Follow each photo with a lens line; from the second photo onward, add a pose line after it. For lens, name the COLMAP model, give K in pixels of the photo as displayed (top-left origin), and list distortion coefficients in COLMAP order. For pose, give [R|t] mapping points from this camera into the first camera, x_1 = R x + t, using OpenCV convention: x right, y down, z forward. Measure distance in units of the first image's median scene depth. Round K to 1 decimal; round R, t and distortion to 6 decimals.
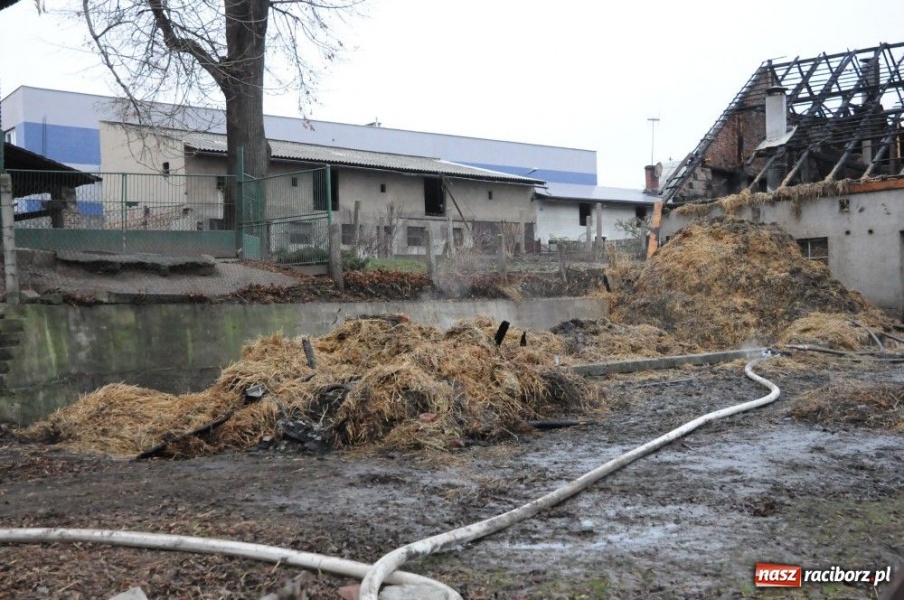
lens RADIAL K [[1033.3, 0, 468.2], [0, 1033.3, 304.6], [0, 0, 1]] dist [0.063205, 0.000000]
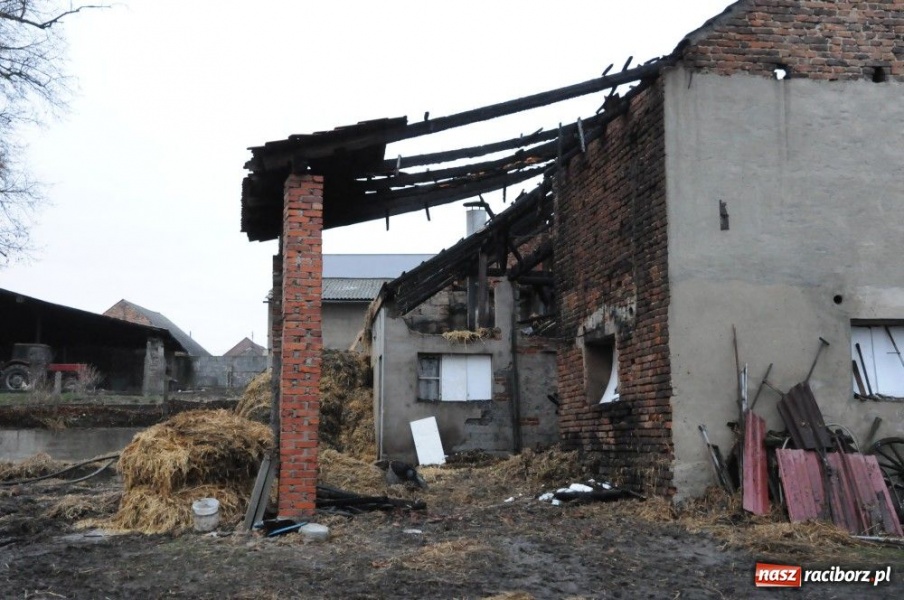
lens RADIAL K [[1070.4, 0, 459.7], [0, 1070.4, 302.2], [0, 0, 1]] dist [0.095806, 0.000000]
pose [[0.764893, -0.061385, -0.641226, 0.923333], [-0.017578, 0.993089, -0.116037, -0.010636], [0.643918, 0.100028, 0.758528, 0.294864]]
